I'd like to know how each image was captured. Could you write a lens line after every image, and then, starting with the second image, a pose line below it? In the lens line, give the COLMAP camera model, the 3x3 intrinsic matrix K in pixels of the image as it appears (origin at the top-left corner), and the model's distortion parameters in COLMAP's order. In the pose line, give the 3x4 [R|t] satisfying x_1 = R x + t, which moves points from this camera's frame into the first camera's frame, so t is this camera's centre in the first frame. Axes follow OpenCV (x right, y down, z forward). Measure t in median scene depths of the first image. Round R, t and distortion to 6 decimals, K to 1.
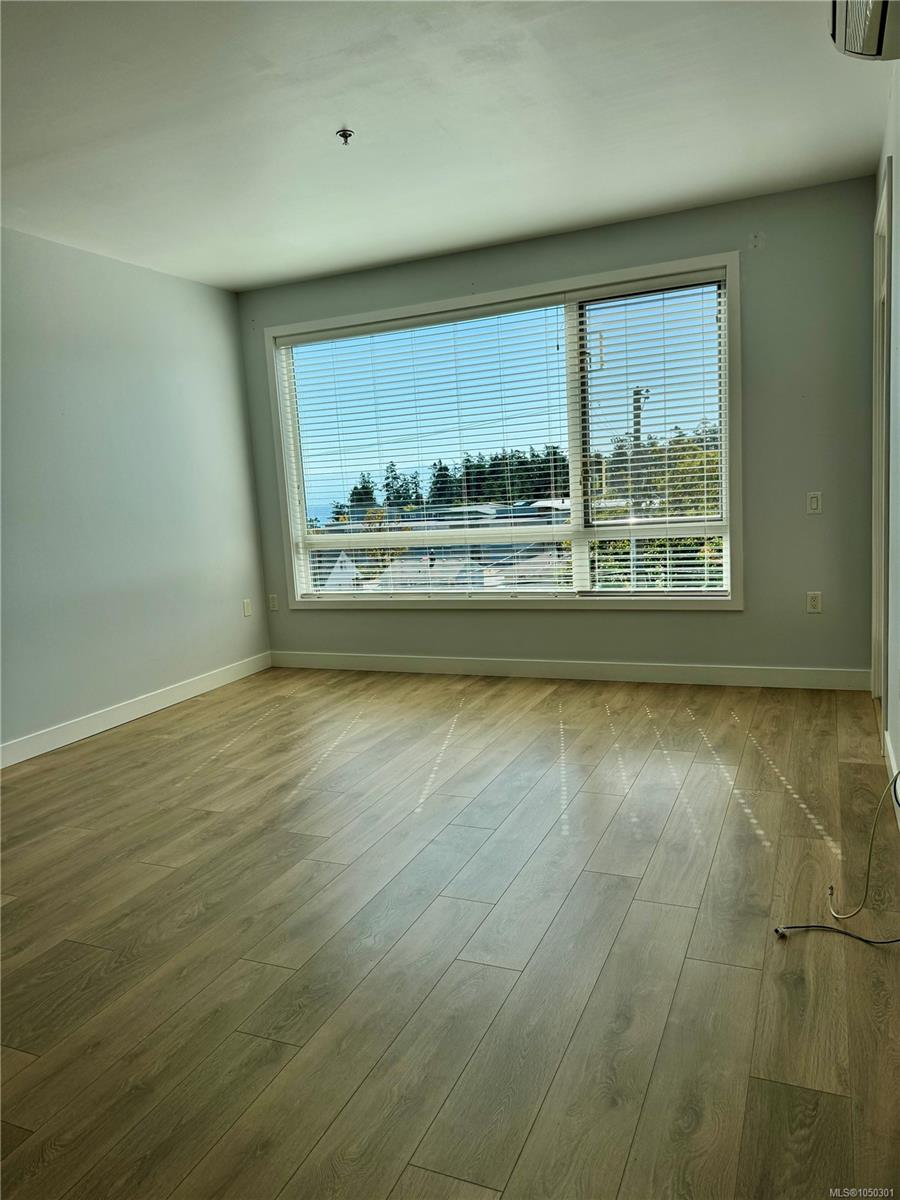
lens RADIAL K [[831.3, 0, 450.0], [0, 831.3, 622.5], [0, 0, 1]] dist [0.043118, -0.042117]
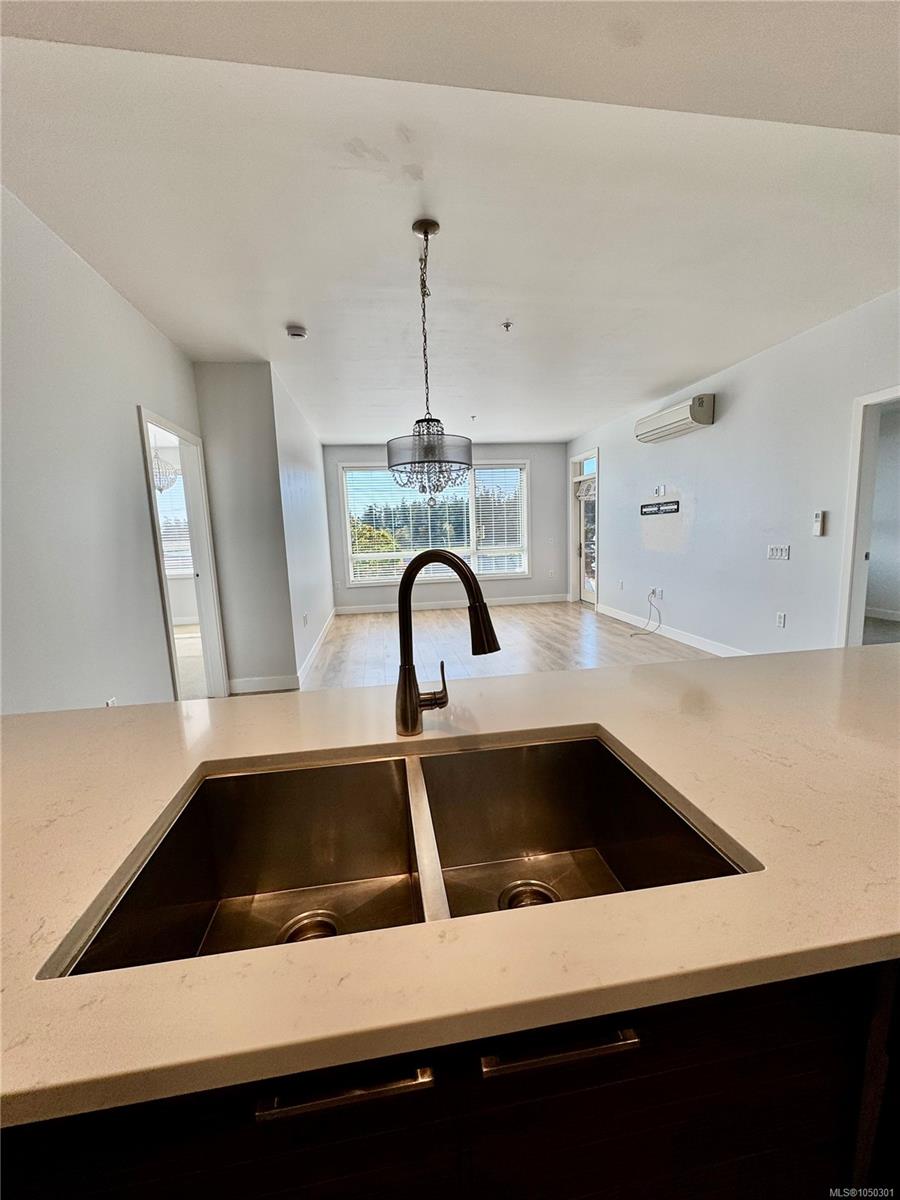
lens RADIAL K [[474.4, 0, 447.7], [0, 474.4, 627.7], [0, 0, 1]] dist [0.000244, 0.000060]
pose [[0.843689, -0.082135, 0.530512, -0.689190], [0.072752, 0.996603, 0.038596, 0.065213], [-0.531880, 0.006033, 0.846798, -0.241895]]
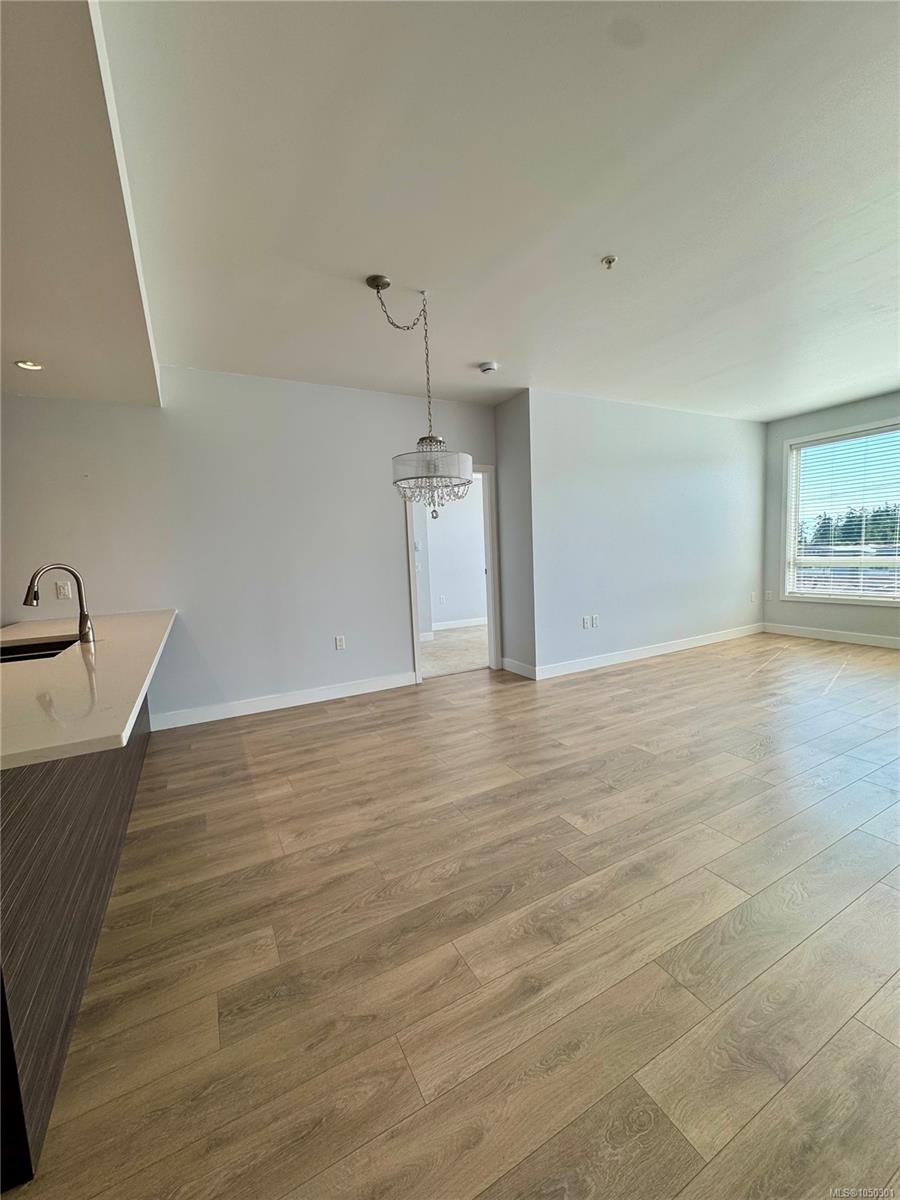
lens RADIAL K [[476.0, 0, 455.3], [0, 476.0, 602.7], [0, 0, 1]] dist [-0.001558, 0.000127]
pose [[0.791155, 0.090047, -0.604950, -0.132817], [-0.098933, 0.994918, 0.018709, 0.039677], [0.603561, 0.045048, 0.796043, -0.206562]]
